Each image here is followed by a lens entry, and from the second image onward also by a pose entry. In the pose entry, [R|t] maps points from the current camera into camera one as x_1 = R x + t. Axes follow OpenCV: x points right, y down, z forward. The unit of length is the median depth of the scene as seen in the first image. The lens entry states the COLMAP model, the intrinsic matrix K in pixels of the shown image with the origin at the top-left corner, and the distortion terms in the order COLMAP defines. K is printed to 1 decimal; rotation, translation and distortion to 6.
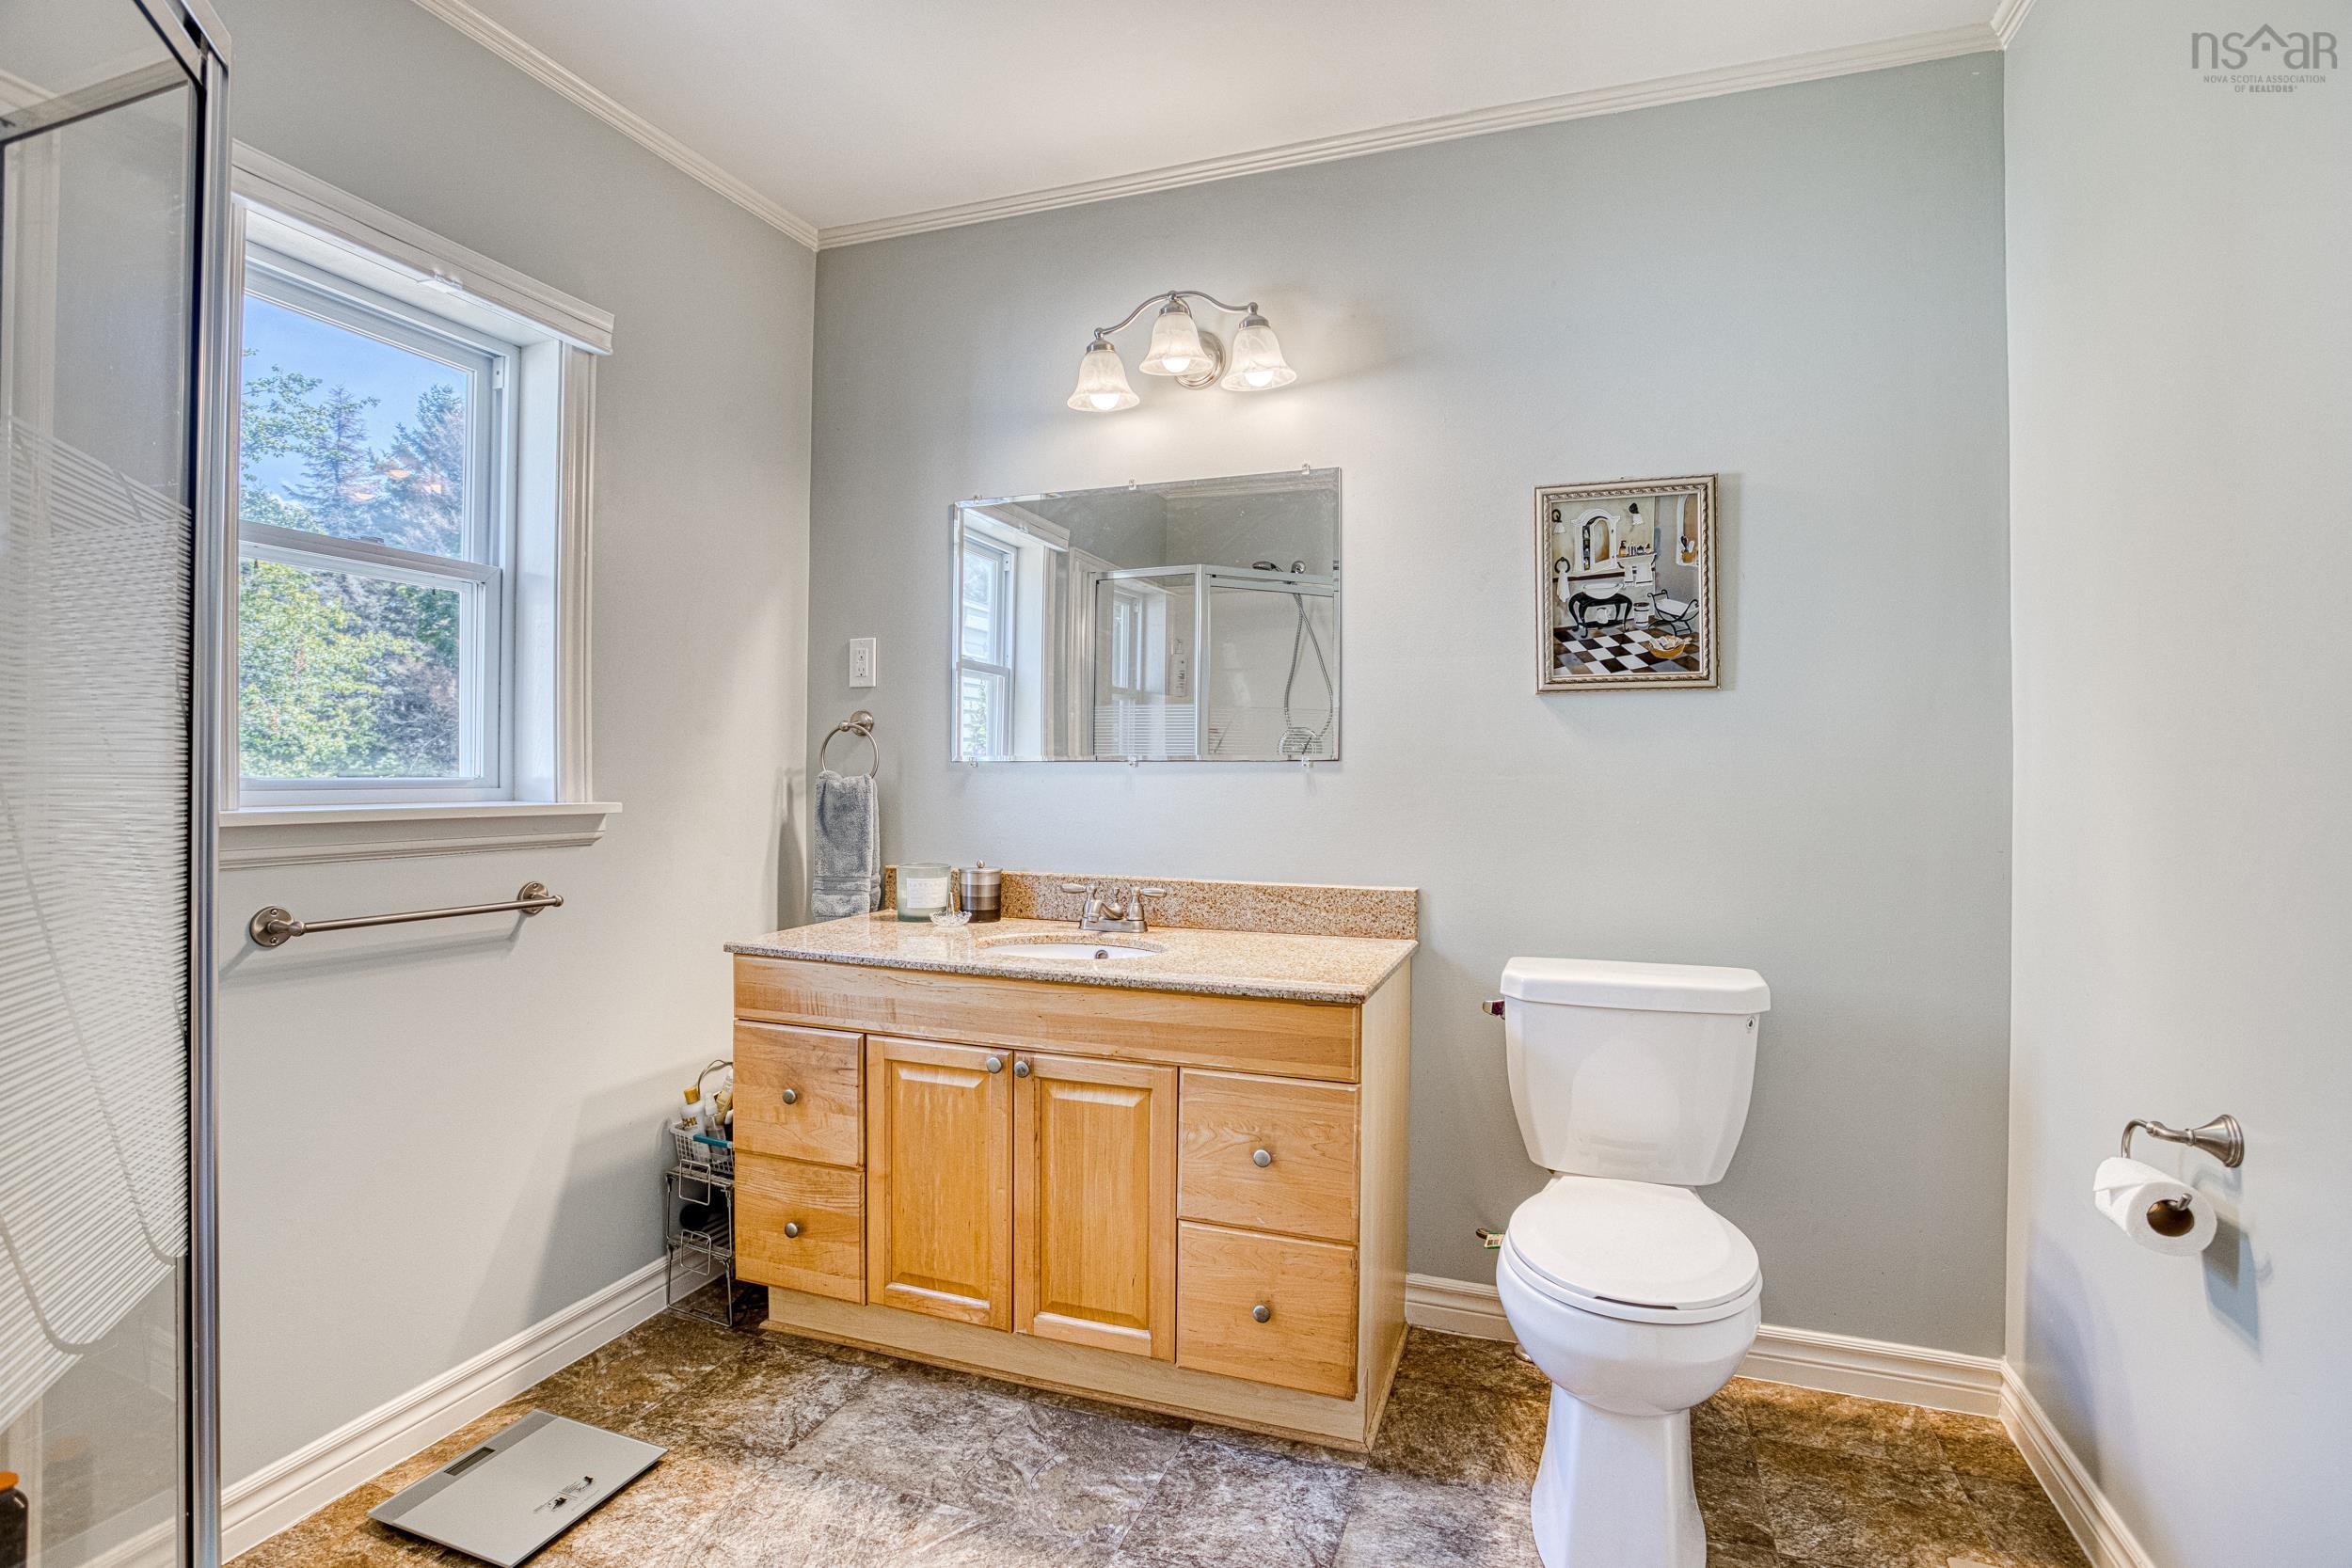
lens RADIAL K [[1147.3, 0, 1186.5], [0, 1147.3, 776.0], [0, 0, 1]] dist [-0.070495, 0.028486]
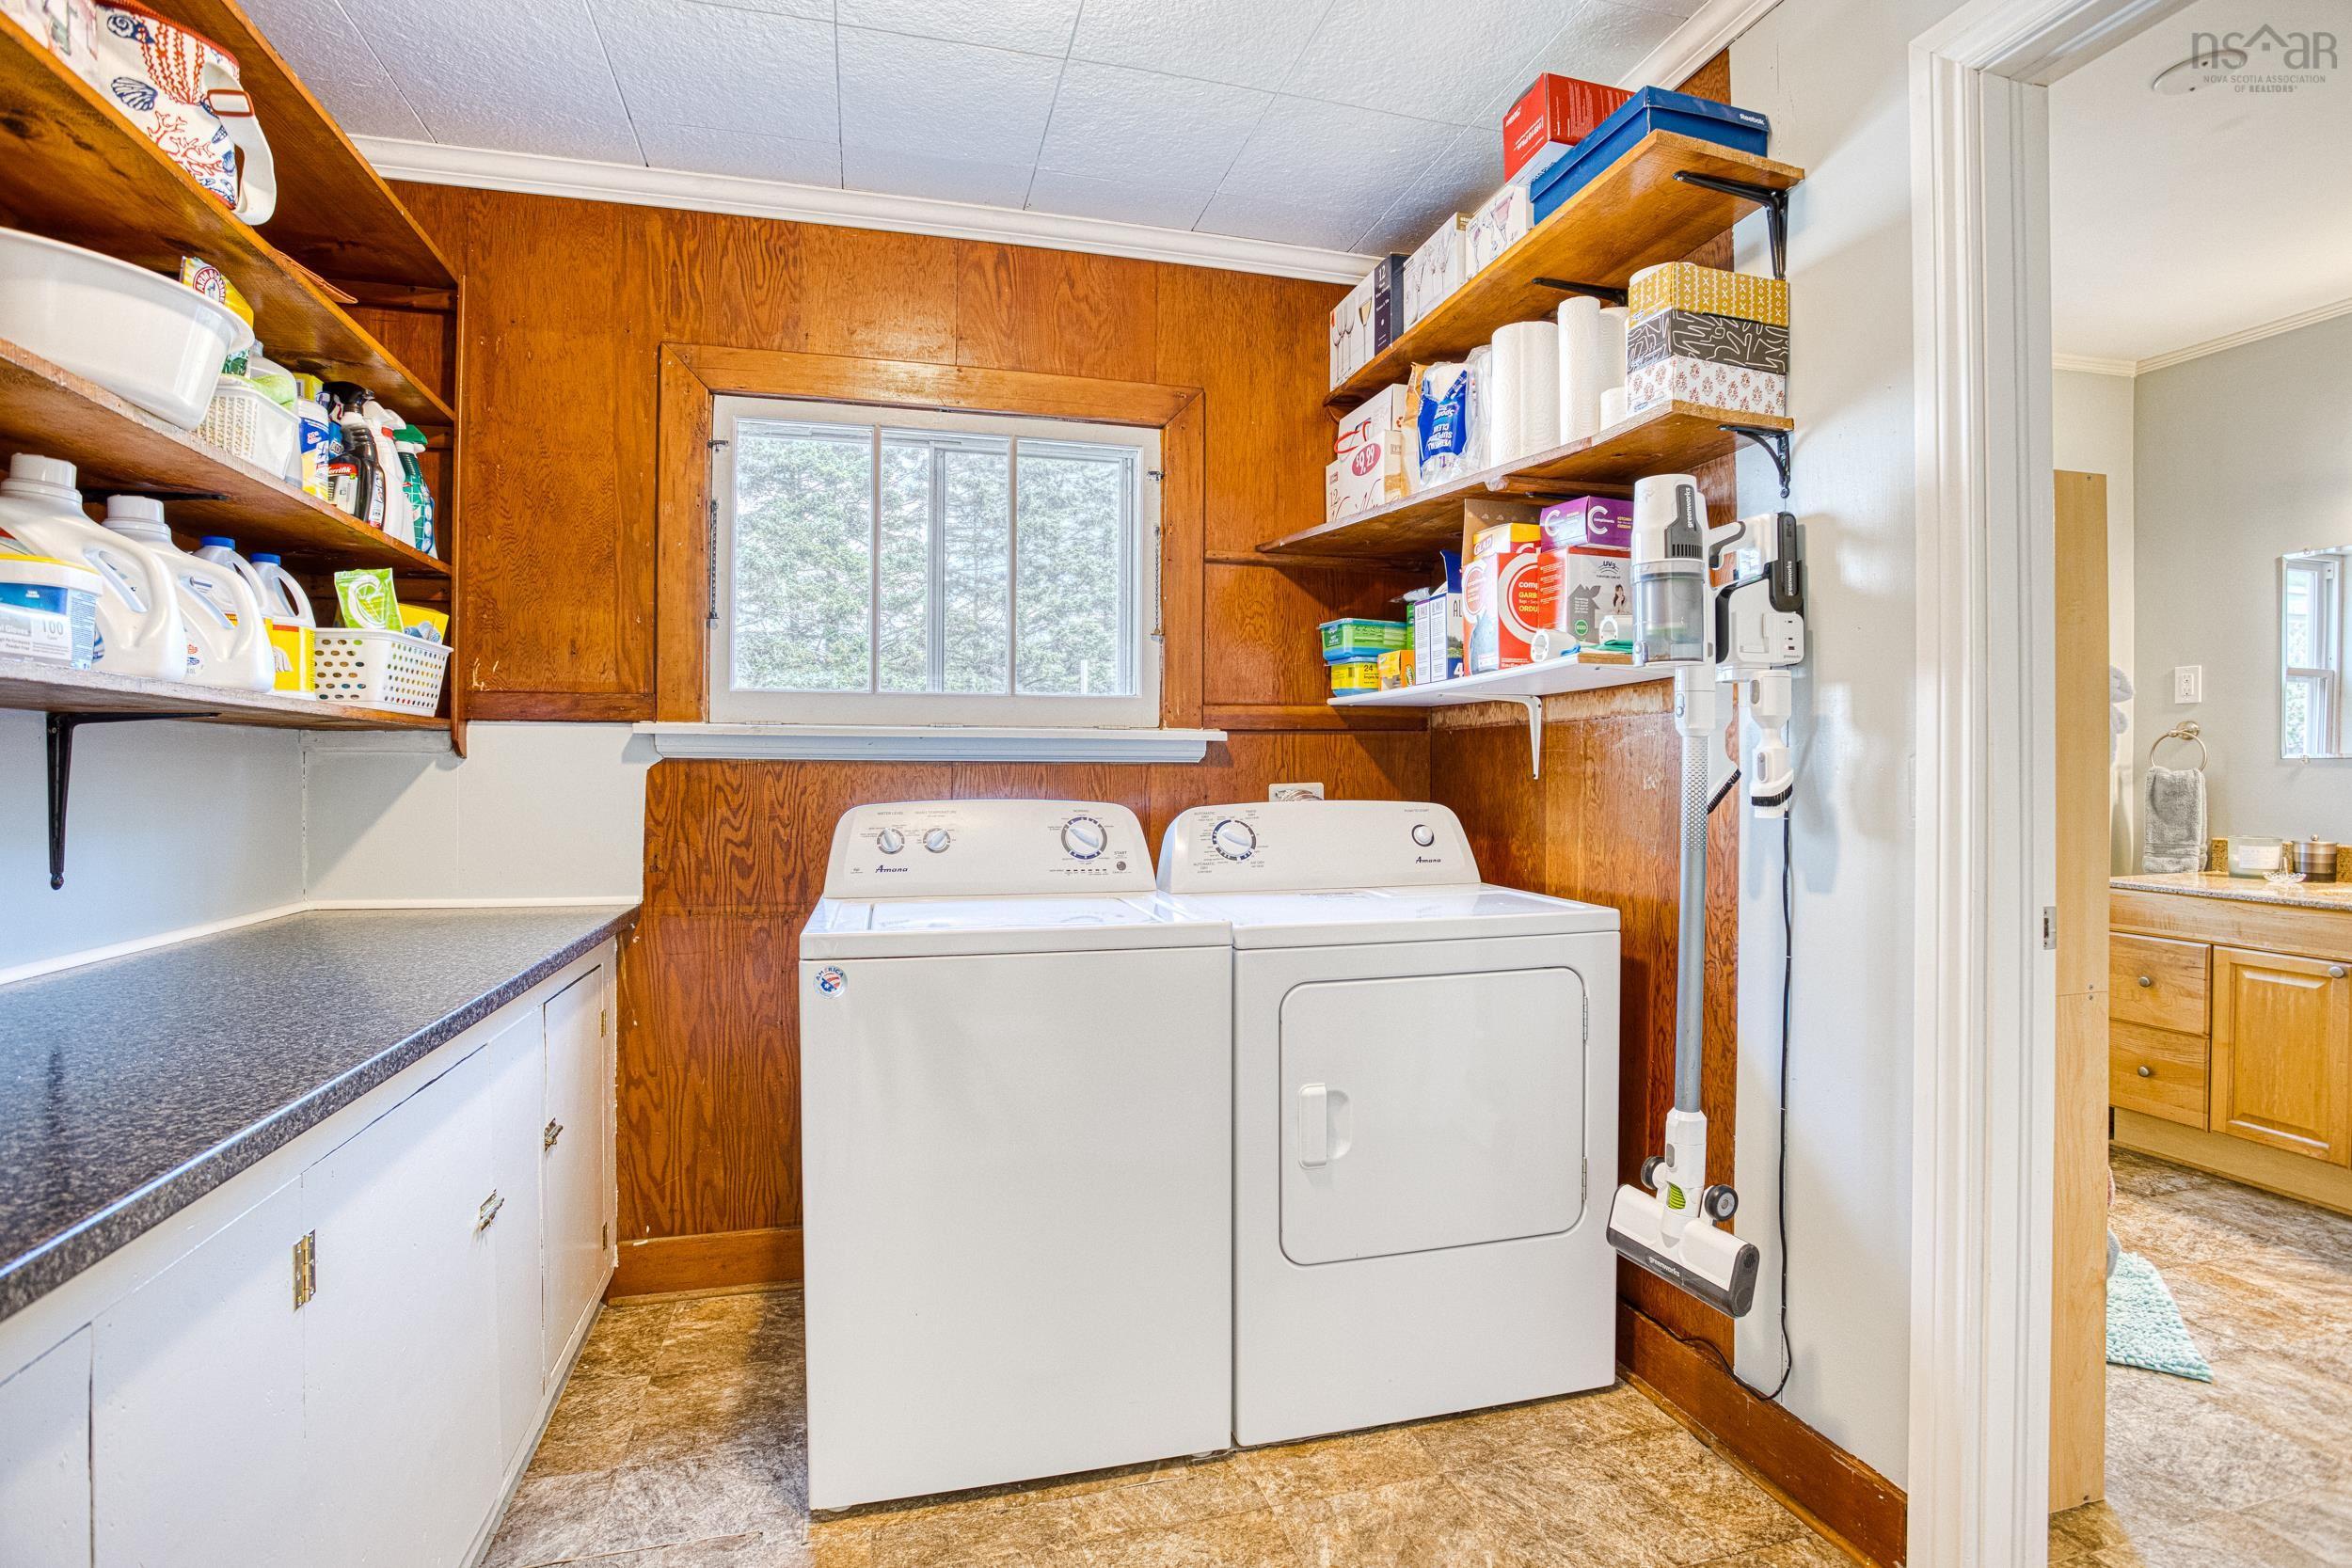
lens RADIAL K [[1147.3, 0, 1186.5], [0, 1147.3, 776.0], [0, 0, 1]] dist [-0.070495, 0.028486]
pose [[0.588500, 0.001919, -0.808495, 0.086406], [-0.001784, 0.999998, 0.001074, 0.009594], [0.808495, 0.000810, 0.588502, -0.898727]]
